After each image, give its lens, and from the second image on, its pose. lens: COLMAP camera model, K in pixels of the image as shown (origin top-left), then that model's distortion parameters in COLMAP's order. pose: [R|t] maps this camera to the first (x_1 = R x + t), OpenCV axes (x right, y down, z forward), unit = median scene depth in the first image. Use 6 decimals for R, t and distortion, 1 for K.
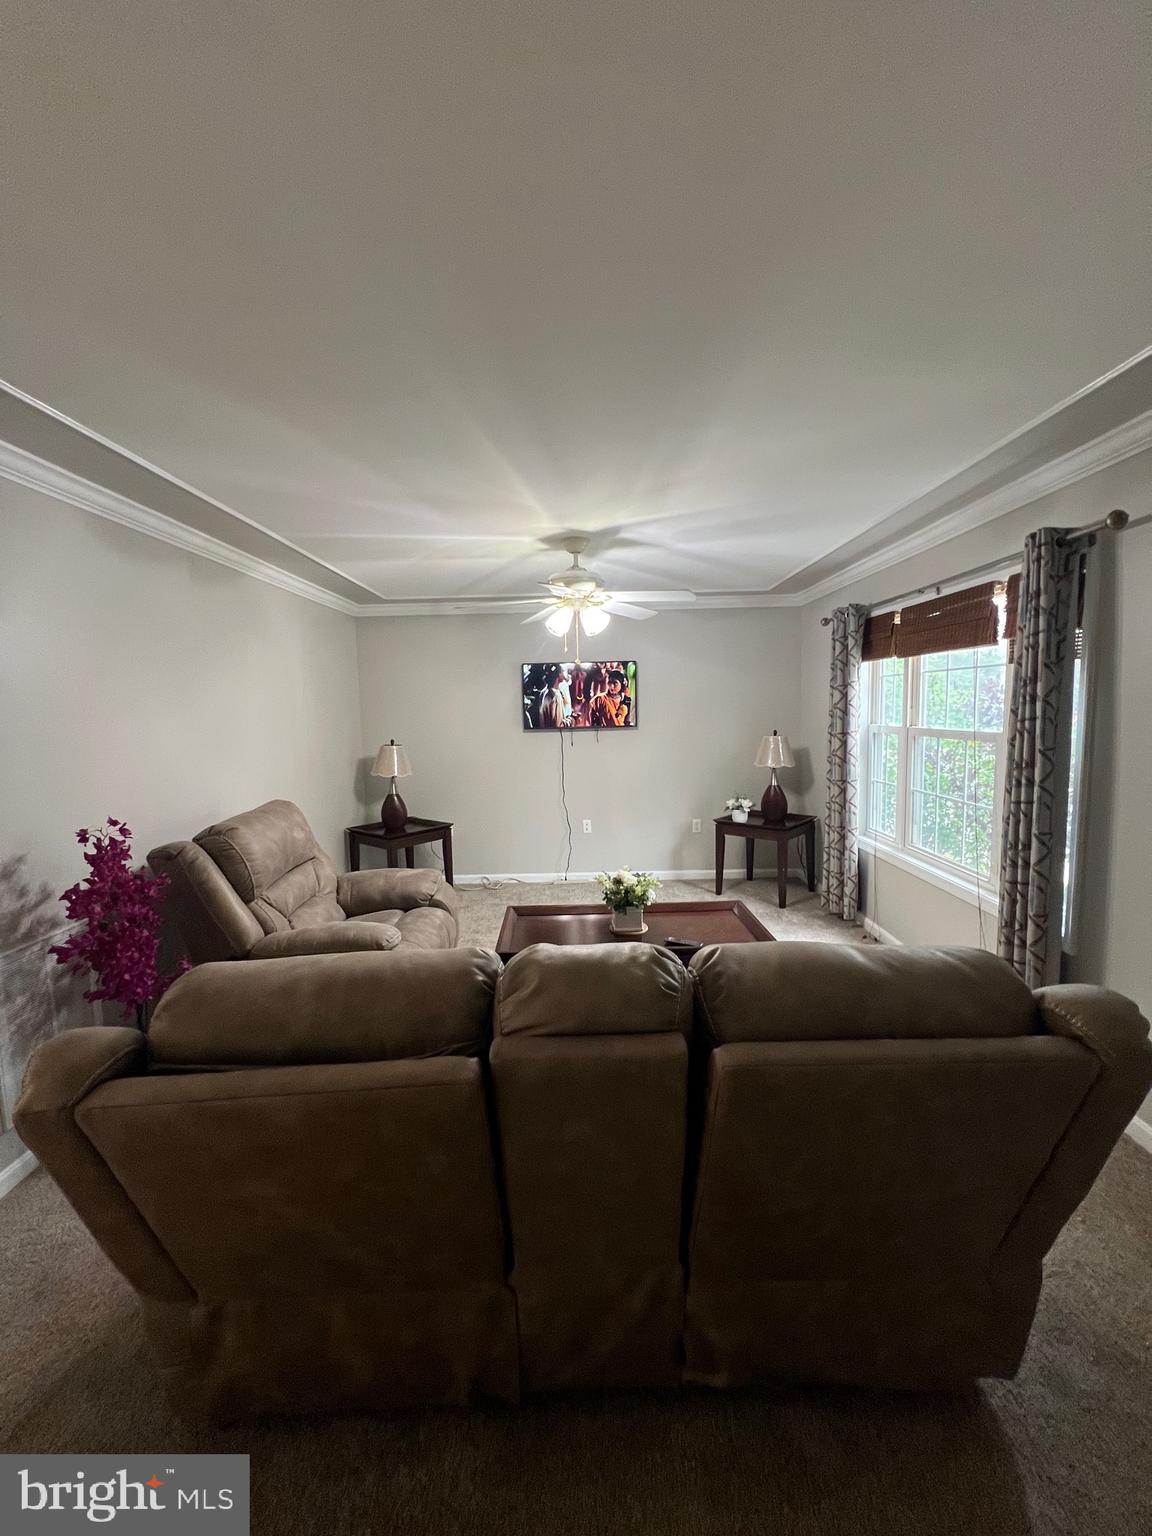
lens RADIAL K [[613.9, 0, 572.3], [0, 613.9, 766.9], [0, 0, 1]] dist [0.003101, 0.000174]
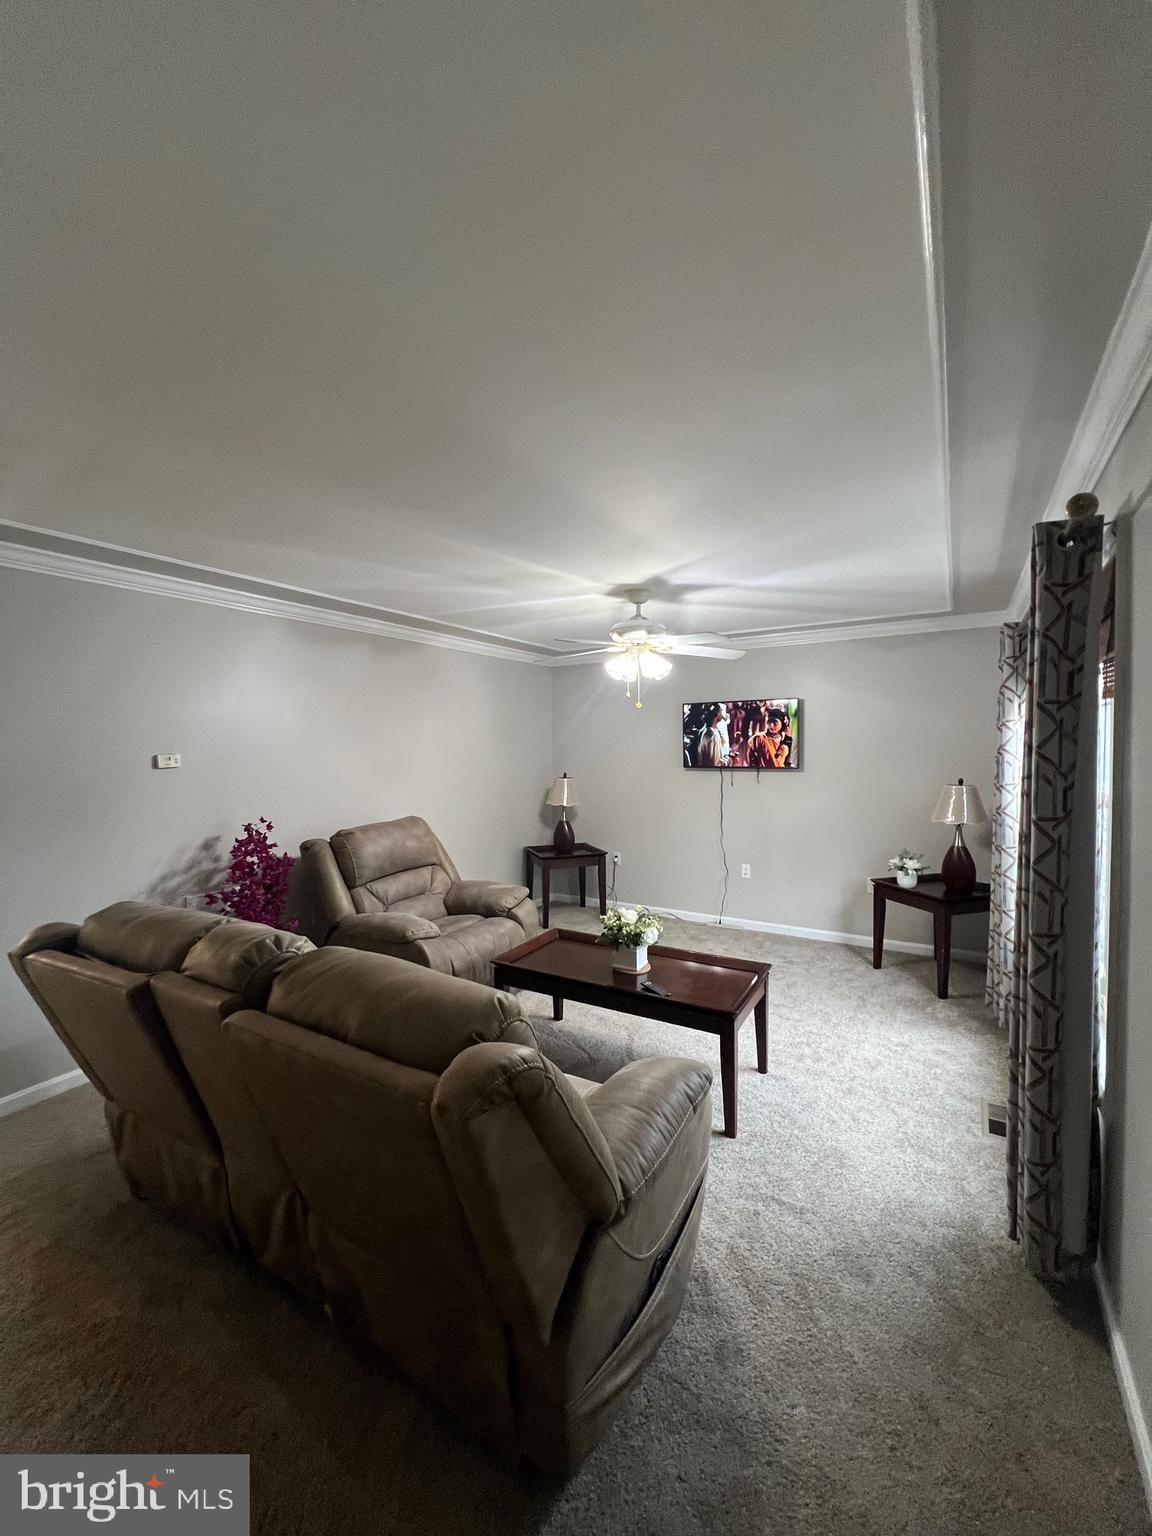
lens RADIAL K [[613.9, 0, 573.3], [0, 613.9, 771.7], [0, 0, 1]] dist [0.003101, 0.000174]
pose [[0.855364, 0.035315, -0.516823, 0.311918], [-0.059541, 0.997764, -0.030365, -0.013647], [0.514595, 0.056745, 0.855554, 0.037889]]
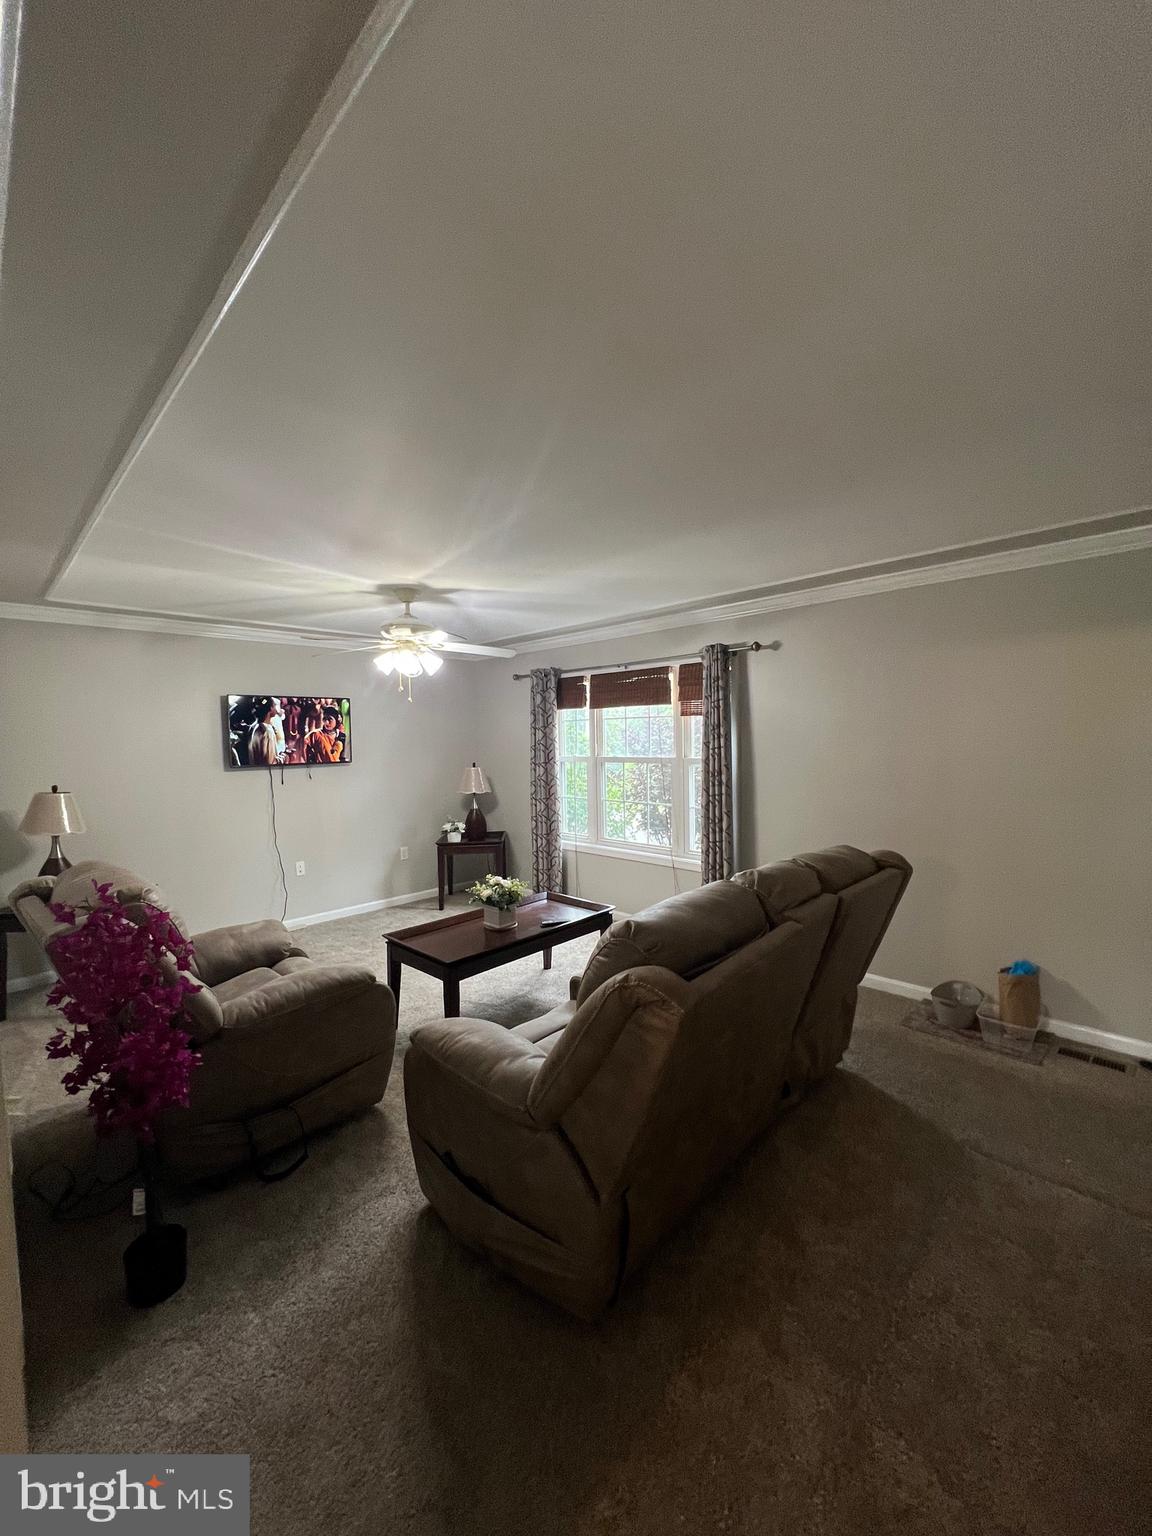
lens RADIAL K [[613.9, 0, 569.1], [0, 613.9, 766.2], [0, 0, 1]] dist [0.003101, 0.000174]
pose [[0.703294, -0.023505, 0.710510, -0.390246], [0.071495, 0.996725, -0.037796, 0.005582], [-0.707294, 0.077380, 0.702671, 0.027935]]
